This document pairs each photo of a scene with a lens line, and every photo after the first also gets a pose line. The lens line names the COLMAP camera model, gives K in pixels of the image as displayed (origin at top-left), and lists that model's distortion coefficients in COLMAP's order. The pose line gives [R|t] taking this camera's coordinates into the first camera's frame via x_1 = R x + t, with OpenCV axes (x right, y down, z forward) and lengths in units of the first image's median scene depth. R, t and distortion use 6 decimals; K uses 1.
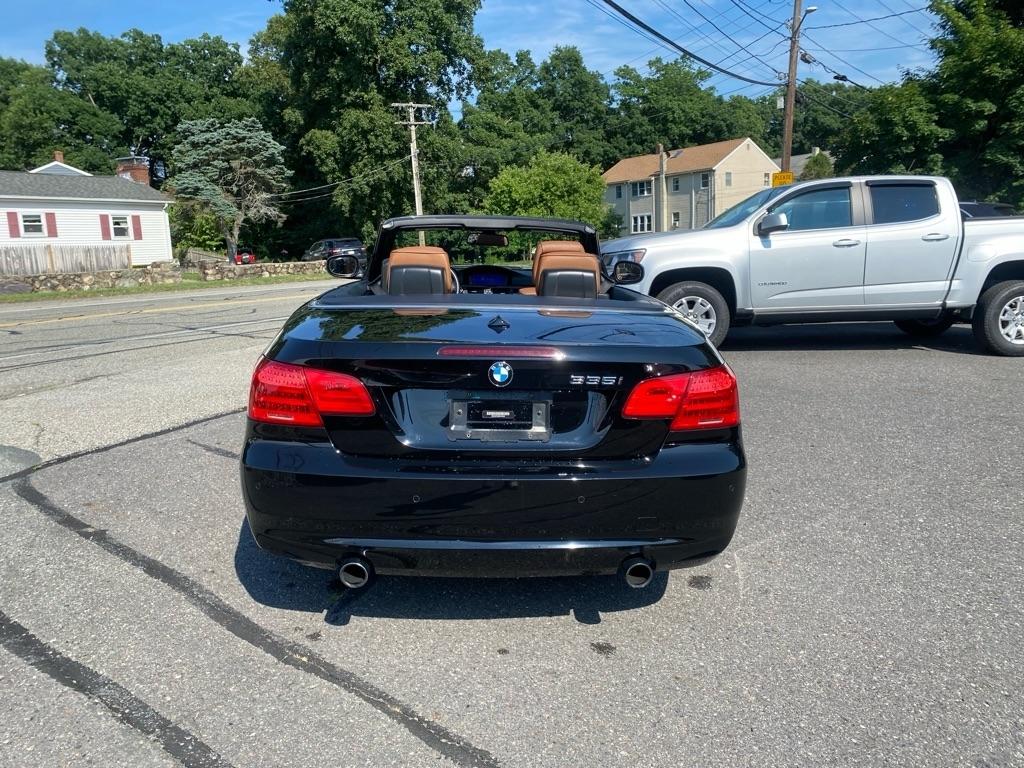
lens RADIAL K [[781.3, 0, 504.7], [0, 781.3, 391.0], [0, 0, 1]] dist [0.018432, -0.019961]
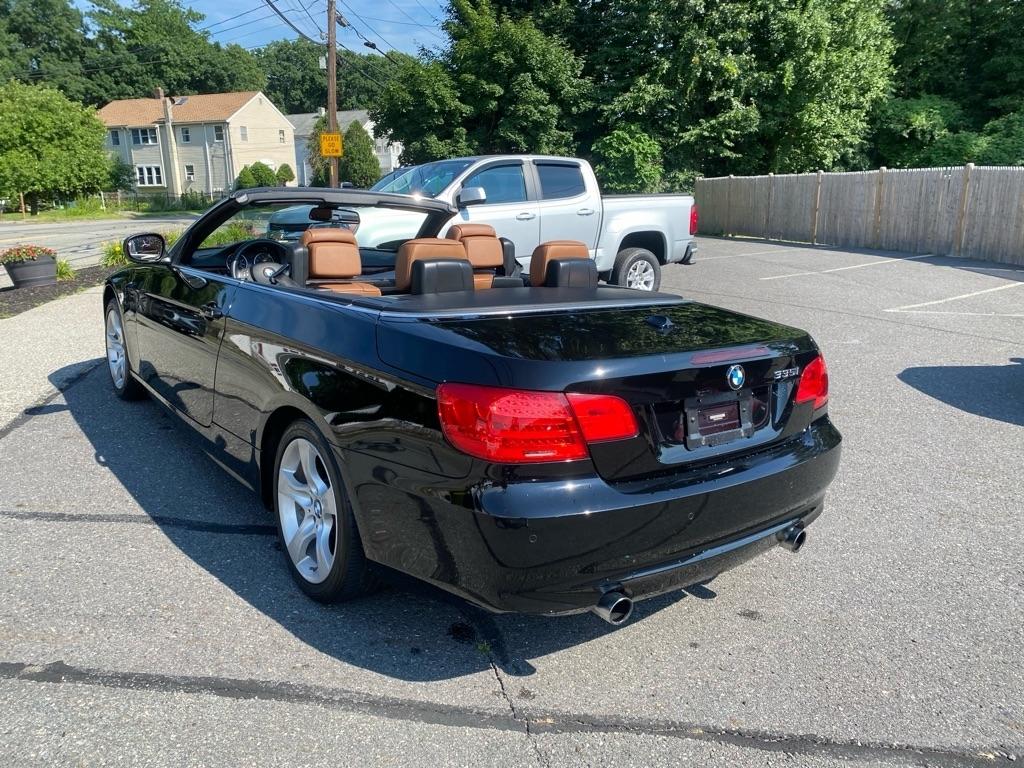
lens RADIAL K [[781.3, 0, 522.5], [0, 781.3, 389.6], [0, 0, 1]] dist [0.018432, -0.019961]
pose [[0.811565, -0.114288, 0.572975, -0.065103], [0.084721, 0.993336, 0.078136, -0.008724], [-0.578087, -0.014869, 0.815839, 0.026650]]
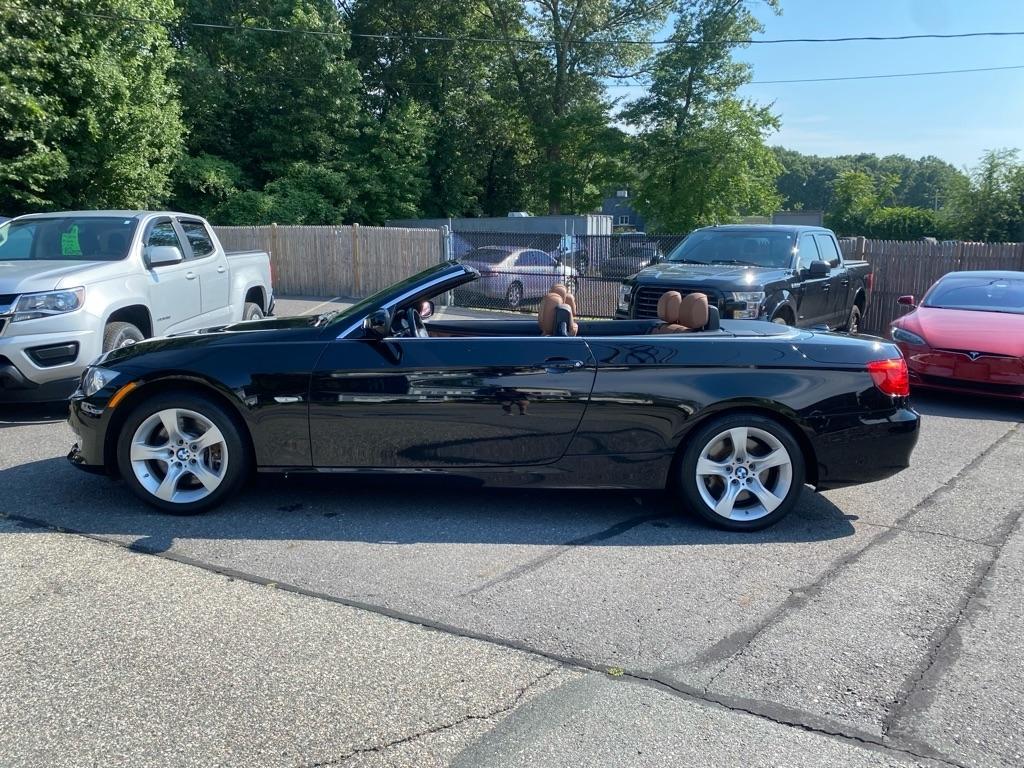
lens RADIAL K [[781.3, 0, 536.8], [0, 781.3, 381.5], [0, 0, 1]] dist [0.018432, -0.019961]
pose [[-0.000993, -0.146562, 0.989201, -0.176457], [0.179117, 0.973178, 0.144368, -0.033538], [-0.983827, 0.177326, 0.025285, 0.152630]]
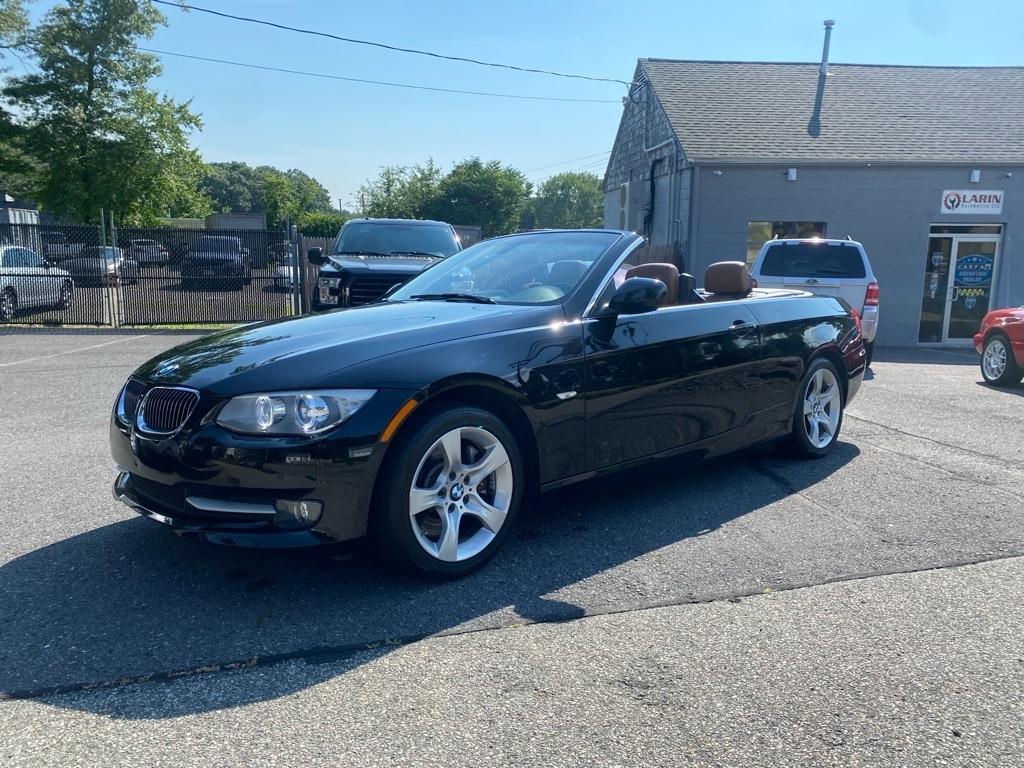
lens RADIAL K [[781.3, 0, 447.8], [0, 781.3, 394.7], [0, 0, 1]] dist [0.018432, -0.019961]
pose [[-0.680142, -0.102663, 0.725856, -0.112364], [0.150111, 0.949661, 0.274974, -0.050217], [-0.717547, 0.295981, -0.630493, 0.274733]]
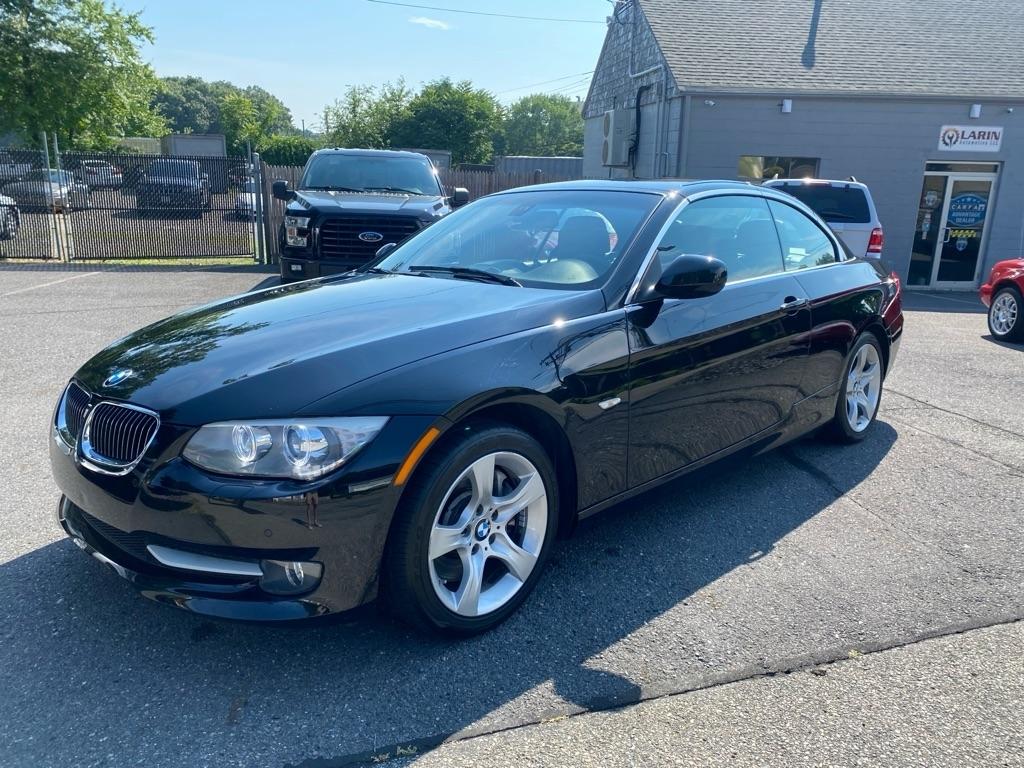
lens RADIAL K [[781.3, 0, 434.2], [0, 781.3, 379.5], [0, 0, 1]] dist [0.018432, -0.019961]
pose [[-0.701896, -0.163156, 0.693341, -0.093521], [0.133202, 0.926173, 0.352791, -0.054611], [-0.699714, 0.339977, -0.628344, 0.264516]]
